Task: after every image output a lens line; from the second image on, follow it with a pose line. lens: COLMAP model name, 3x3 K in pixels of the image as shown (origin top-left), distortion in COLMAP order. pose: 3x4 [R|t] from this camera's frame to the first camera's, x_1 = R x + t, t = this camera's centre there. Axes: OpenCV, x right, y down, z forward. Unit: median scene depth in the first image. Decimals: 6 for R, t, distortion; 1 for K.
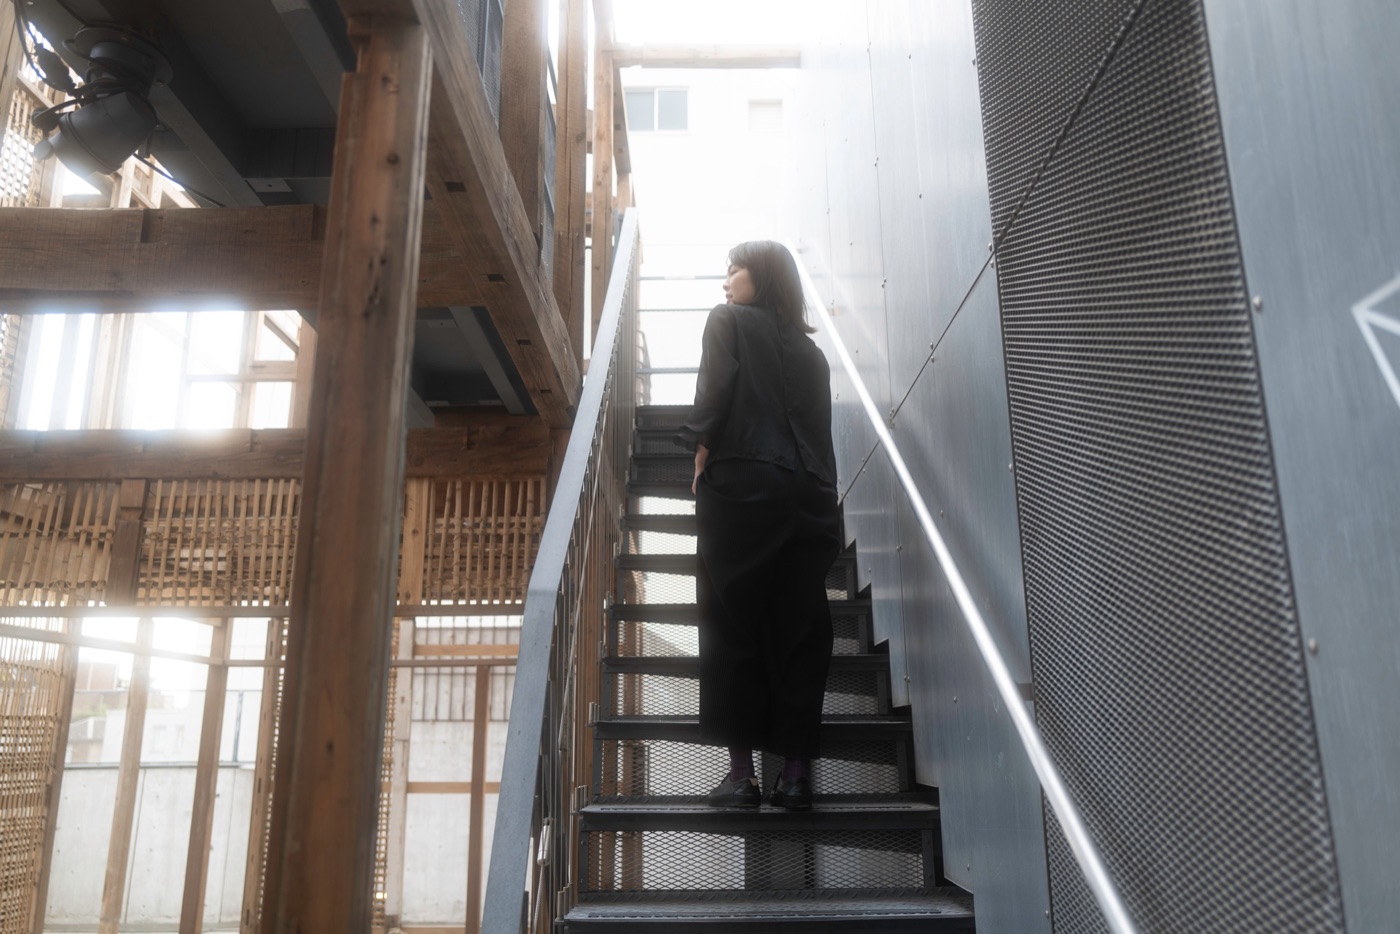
lens RADIAL K [[1050.7, 0, 696.4], [0, 1050.7, 463.0], [0, 0, 1]] dist [-0.013111, 0.003417]
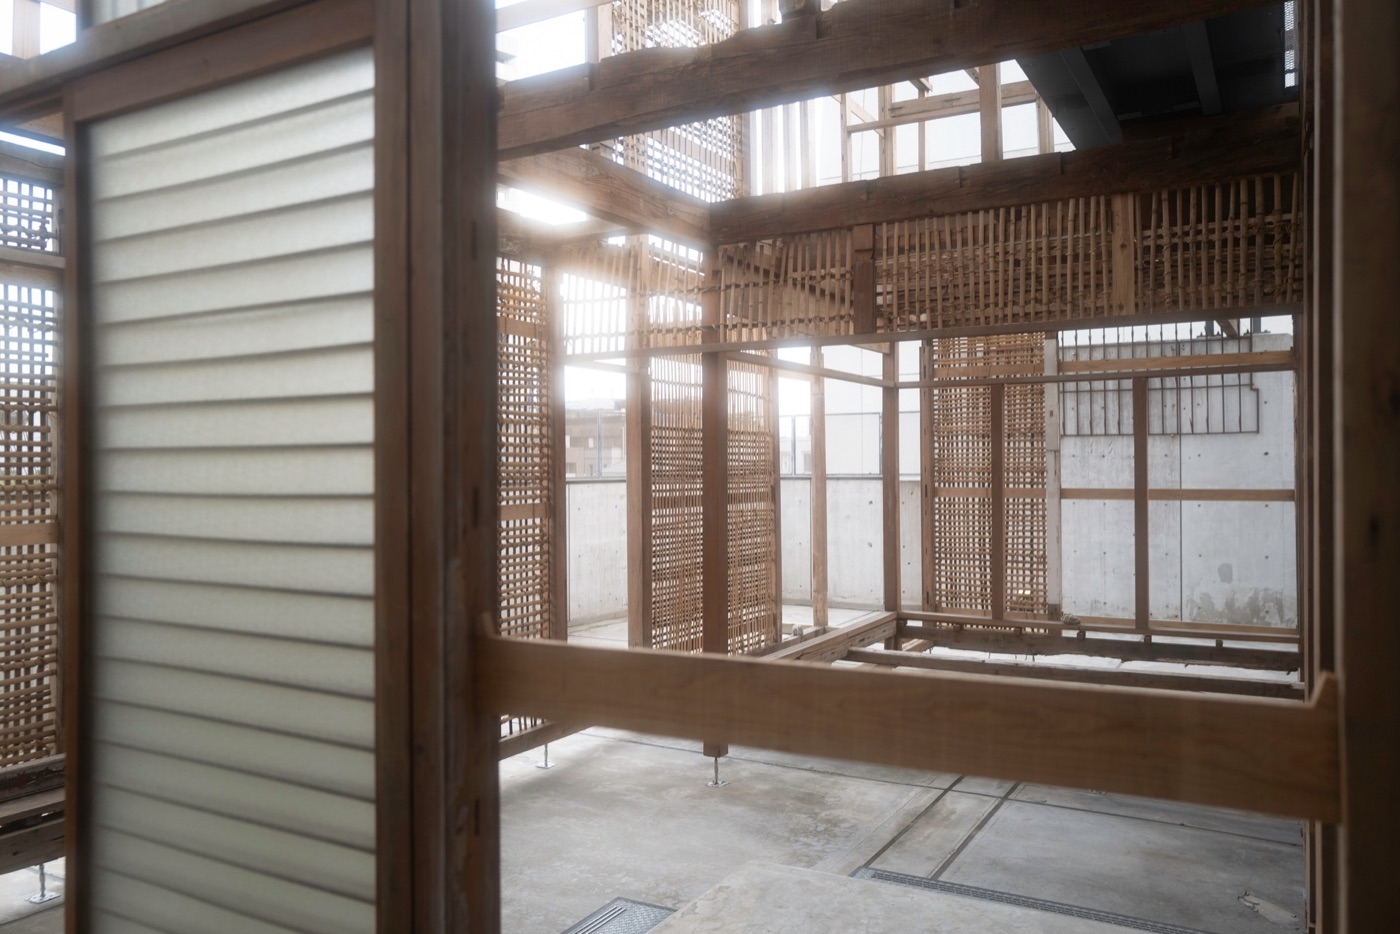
lens RADIAL K [[1050.7, 0, 701.5], [0, 1050.7, 472.0], [0, 0, 1]] dist [-0.013111, 0.003417]
pose [[0.866855, 0.005683, -0.498528, -0.107908], [0.124875, 0.965587, 0.228142, -0.007848], [0.482668, -0.260020, 0.836314, -0.137086]]
